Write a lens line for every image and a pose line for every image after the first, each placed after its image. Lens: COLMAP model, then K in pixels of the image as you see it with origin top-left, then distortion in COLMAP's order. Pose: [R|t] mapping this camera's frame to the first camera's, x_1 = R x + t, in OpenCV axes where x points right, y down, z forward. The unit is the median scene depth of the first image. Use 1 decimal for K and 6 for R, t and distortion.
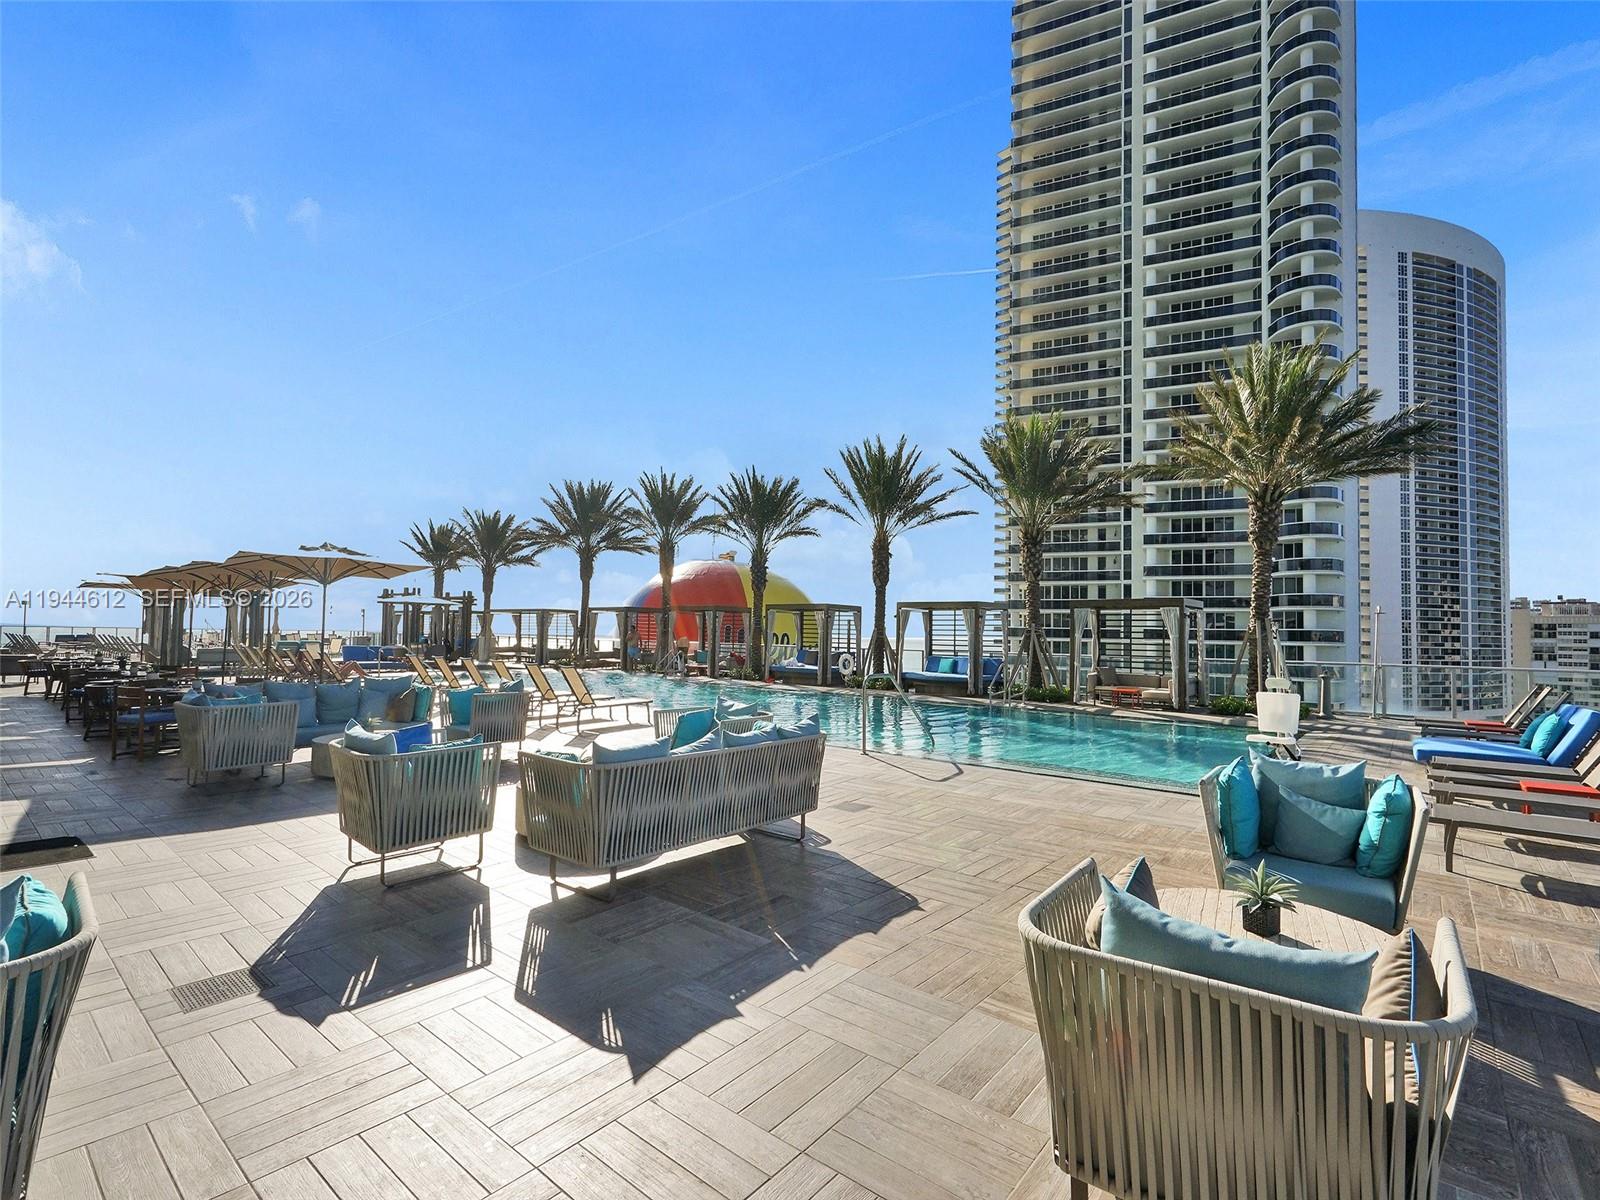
lens RADIAL K [[732.7, 0, 800.7], [0, 732.7, 607.7], [0, 0, 1]] dist [0.000508, 0.000247]
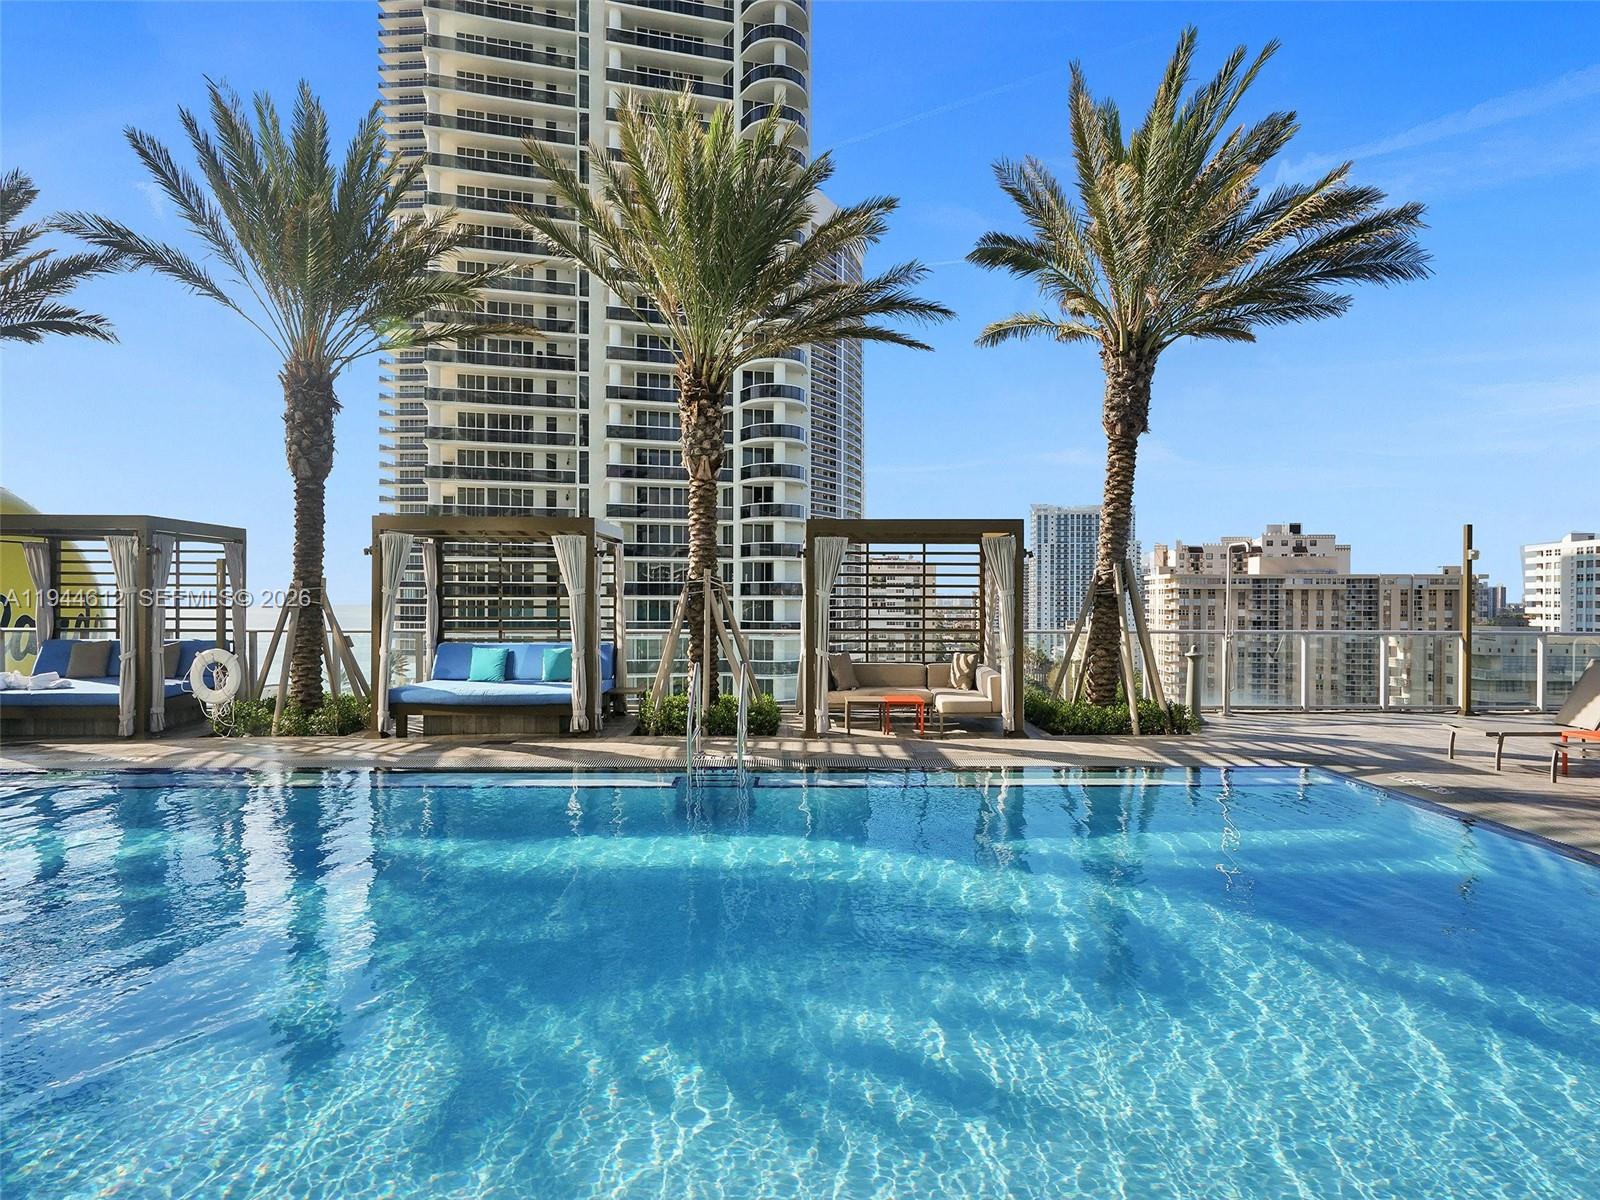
lens RADIAL K [[879.1, 0, 800.0], [0, 879.1, 600.0], [0, 0, 1]] dist [0.006334, 0.001586]
pose [[0.755895, -0.018834, 0.654422, -0.007383], [-0.012235, 0.999005, 0.042883, 0.013322], [-0.654578, -0.040422, 0.754913, 0.432270]]
